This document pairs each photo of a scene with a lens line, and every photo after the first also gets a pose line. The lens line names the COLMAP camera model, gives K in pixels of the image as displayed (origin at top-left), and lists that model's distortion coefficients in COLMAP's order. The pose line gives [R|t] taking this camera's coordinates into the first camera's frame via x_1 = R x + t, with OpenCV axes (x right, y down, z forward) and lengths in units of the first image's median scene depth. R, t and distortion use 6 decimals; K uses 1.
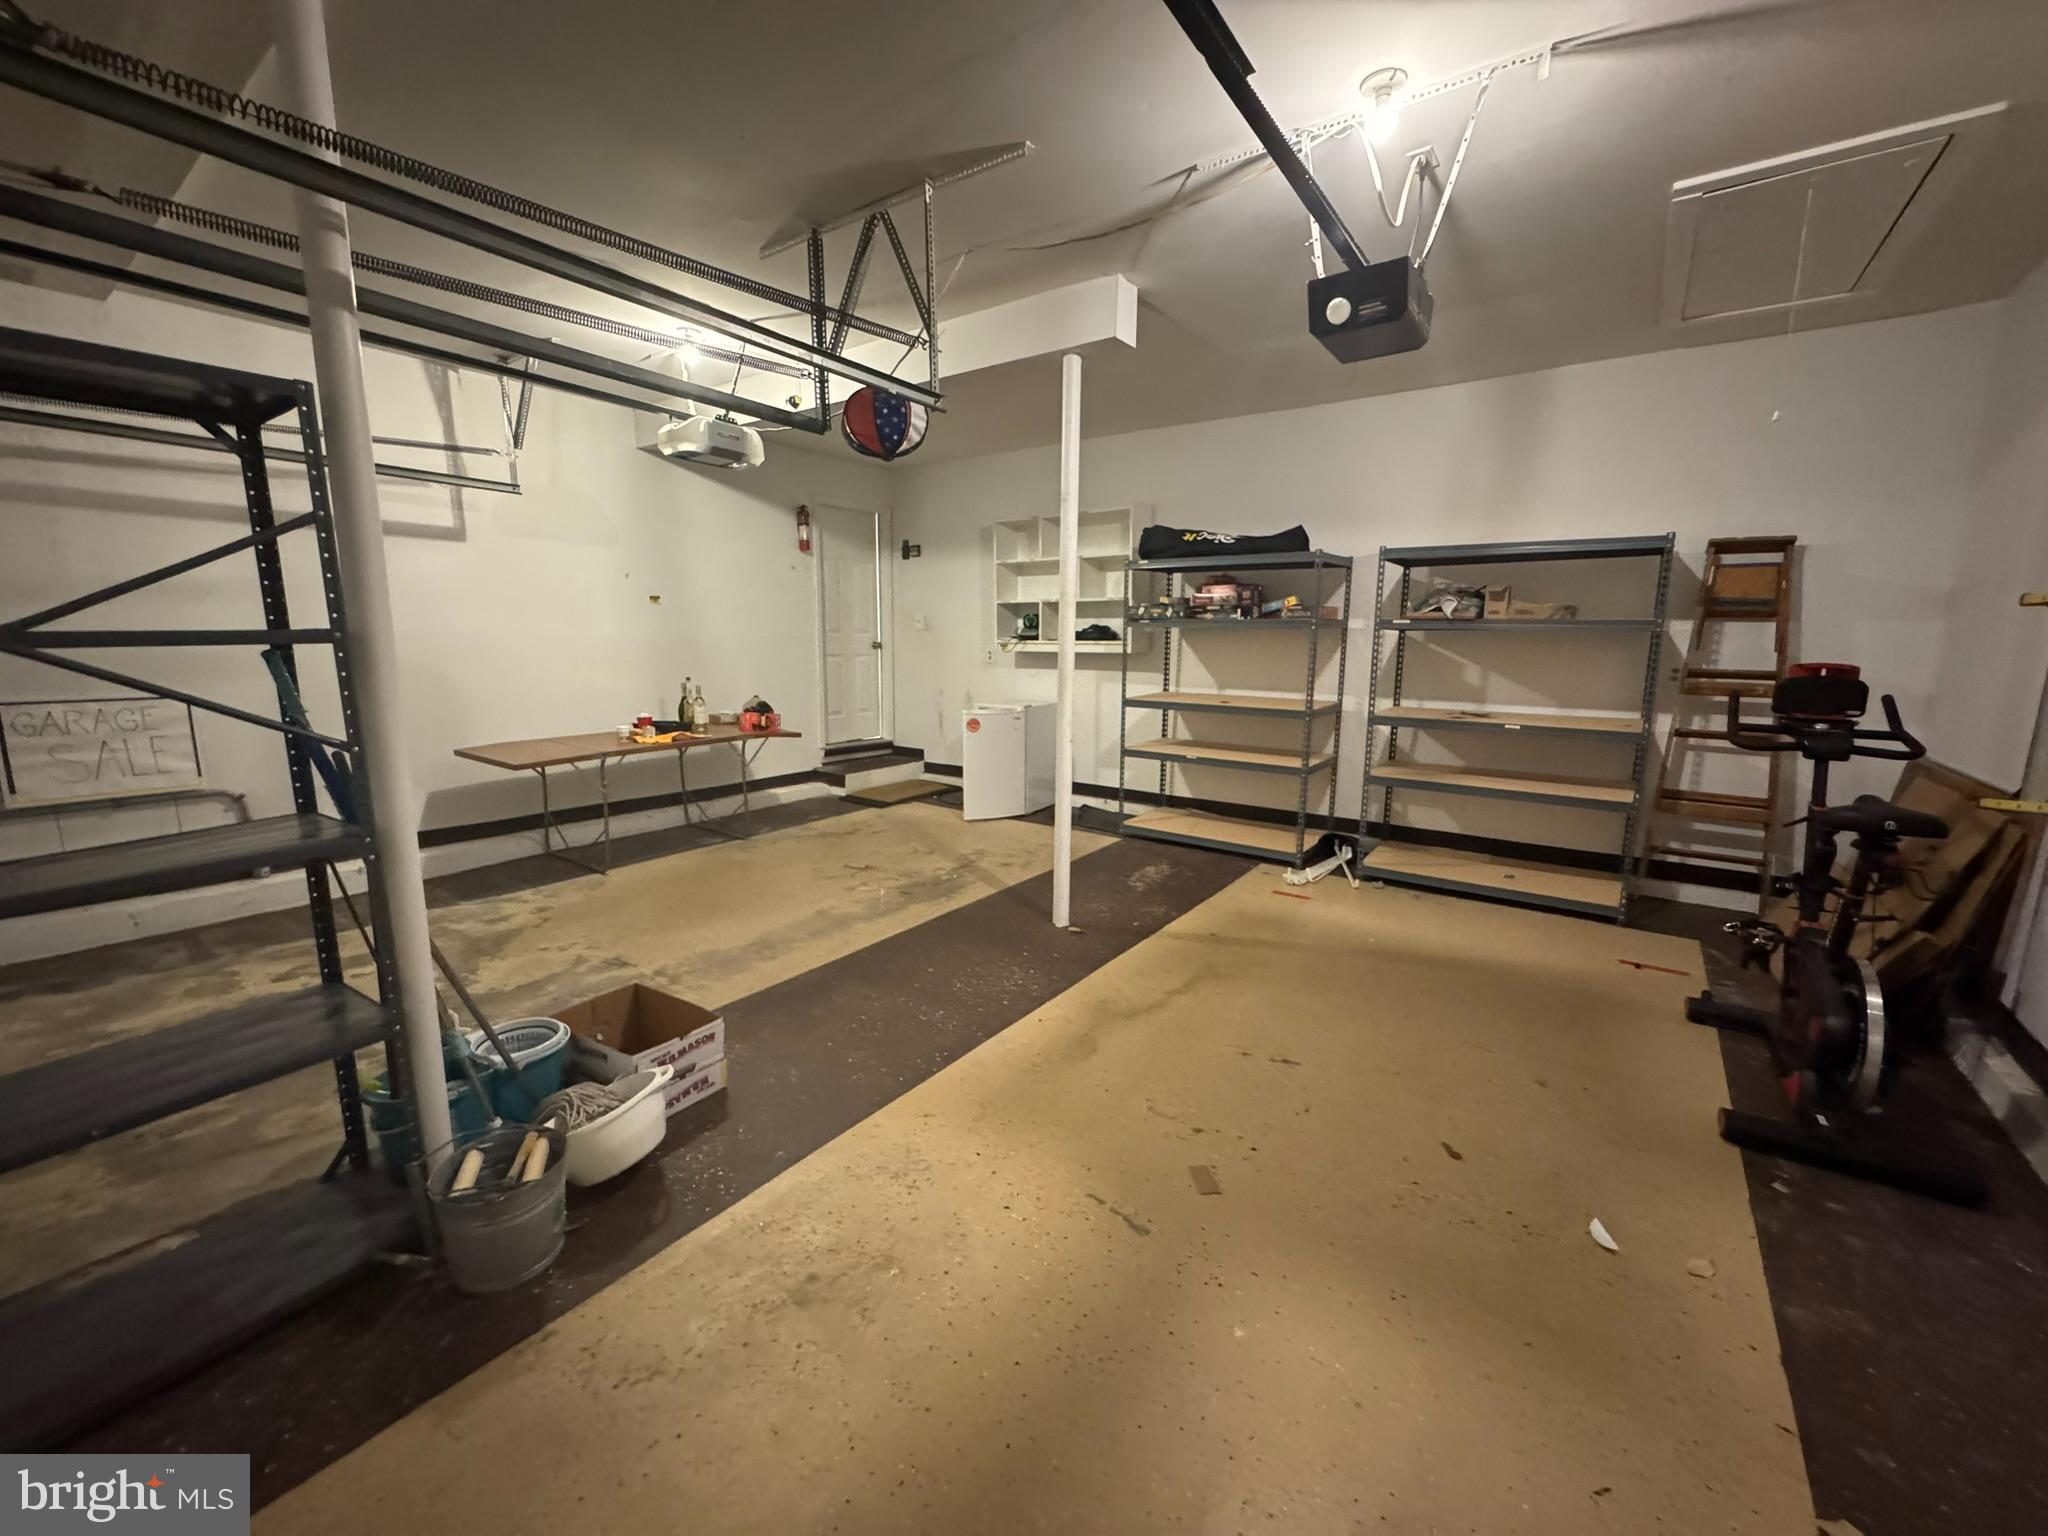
lens RADIAL K [[817.6, 0, 1028.3], [0, 817.6, 765.5], [0, 0, 1]] dist [-0.000968, 0.000354]
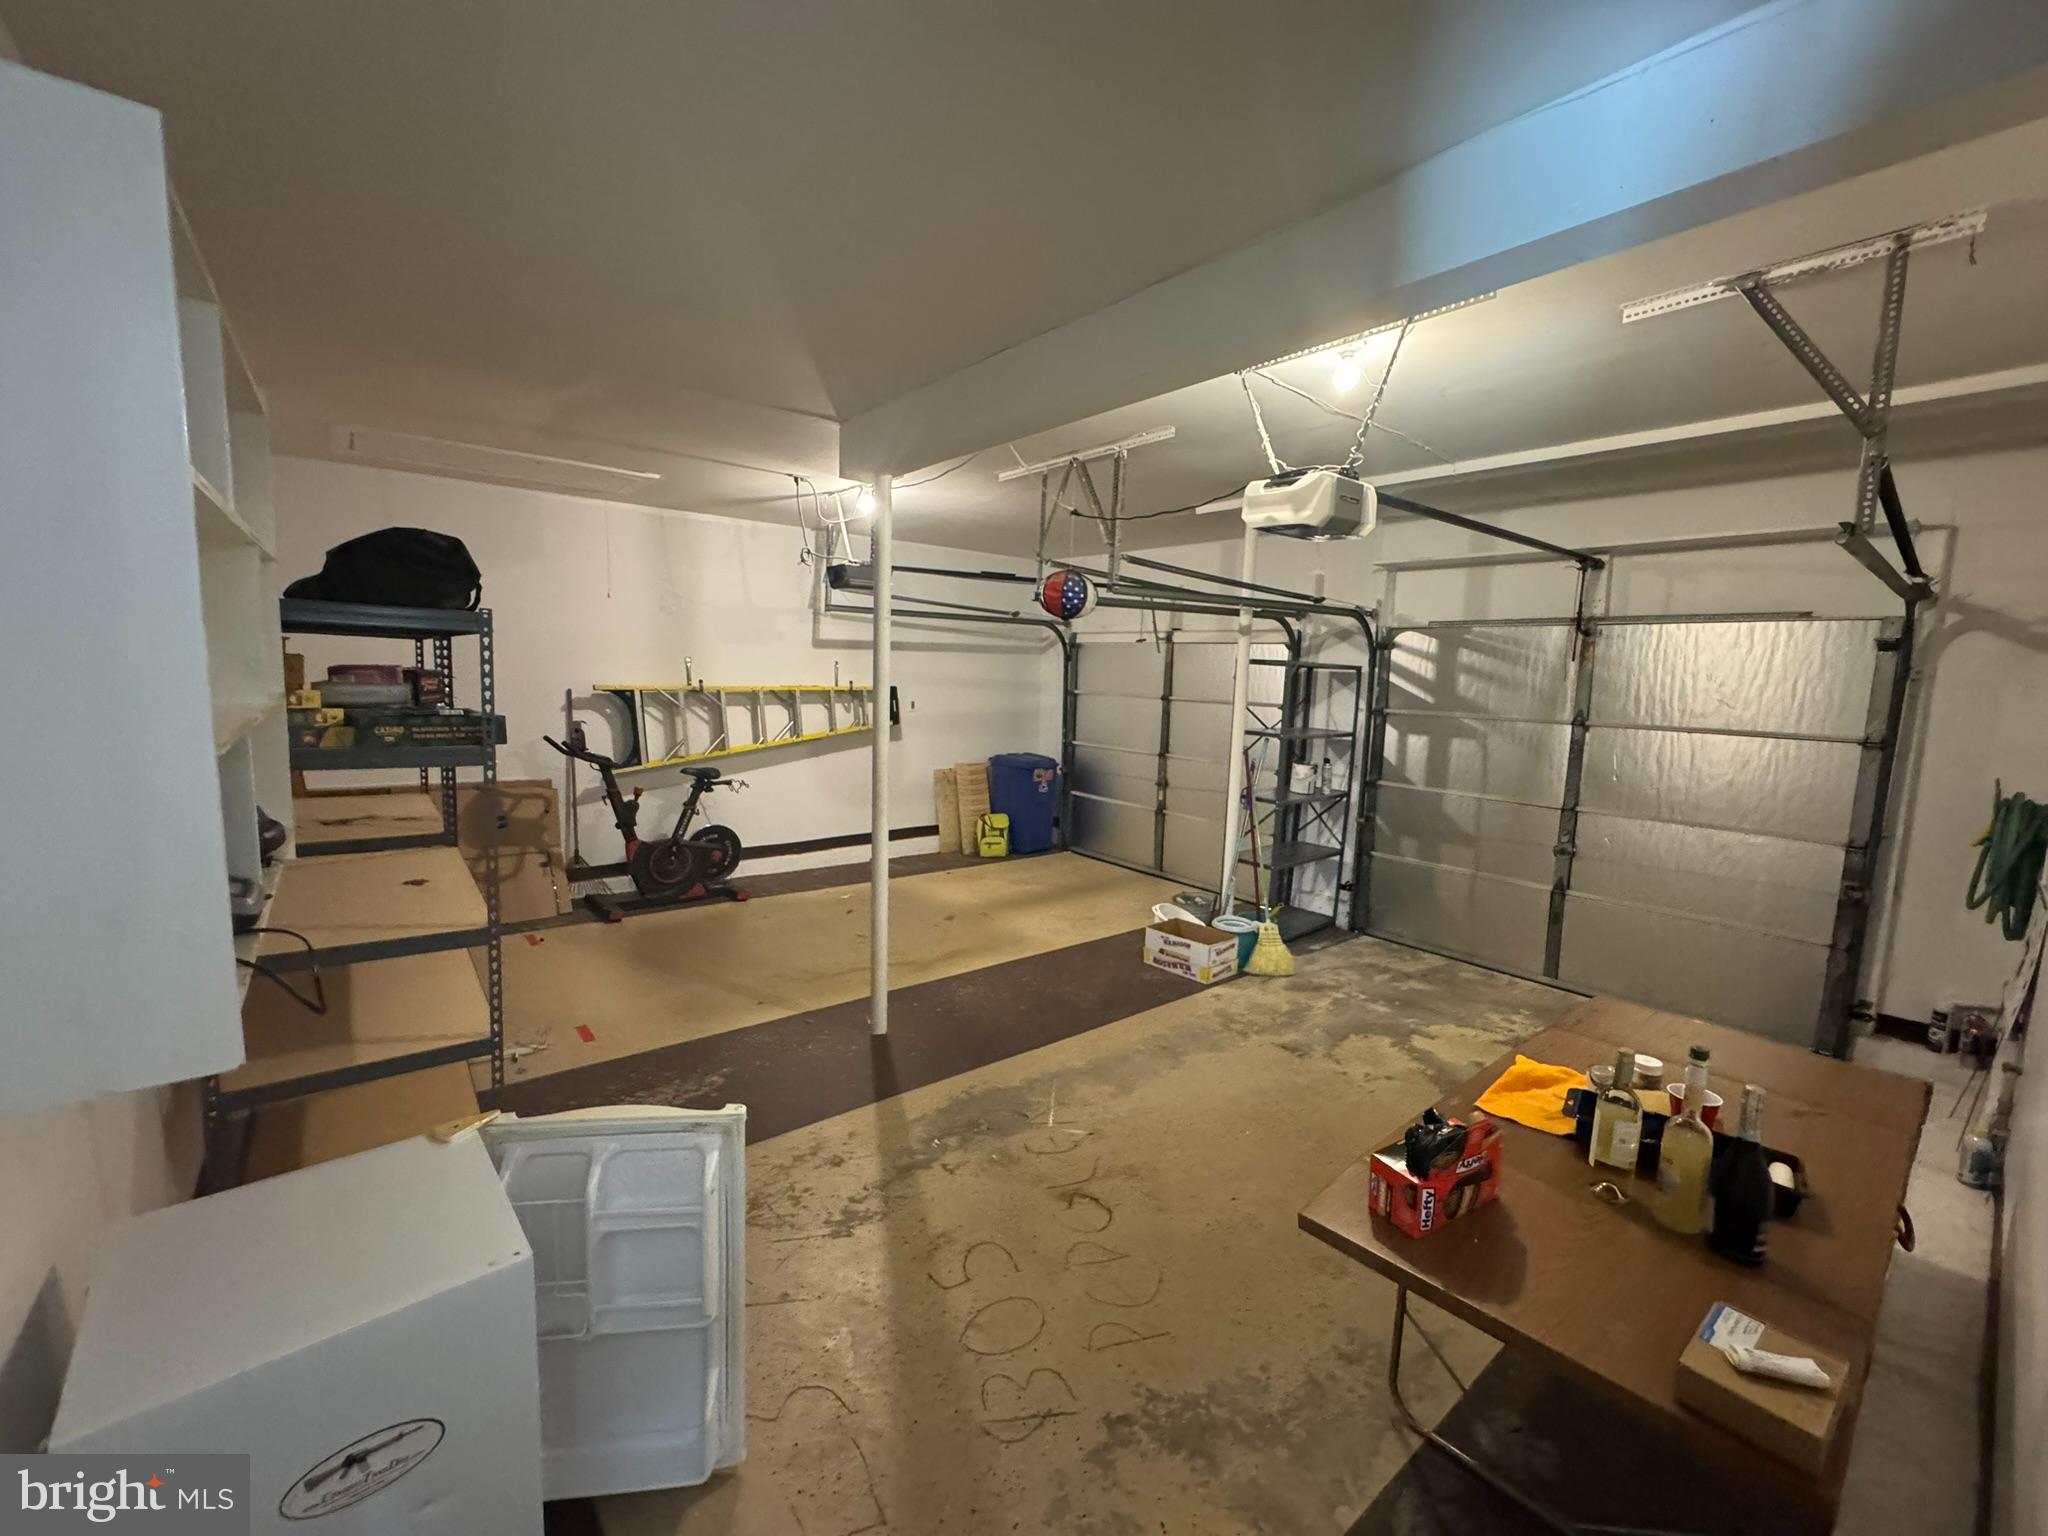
lens RADIAL K [[817.6, 0, 1022.9], [0, 817.6, 764.1], [0, 0, 1]] dist [-0.000968, 0.000354]
pose [[-0.966886, -0.068300, 0.245898, -0.299681], [0.002044, 0.961420, 0.275076, -0.333181], [-0.255199, 0.266470, -0.929444, 1.535805]]
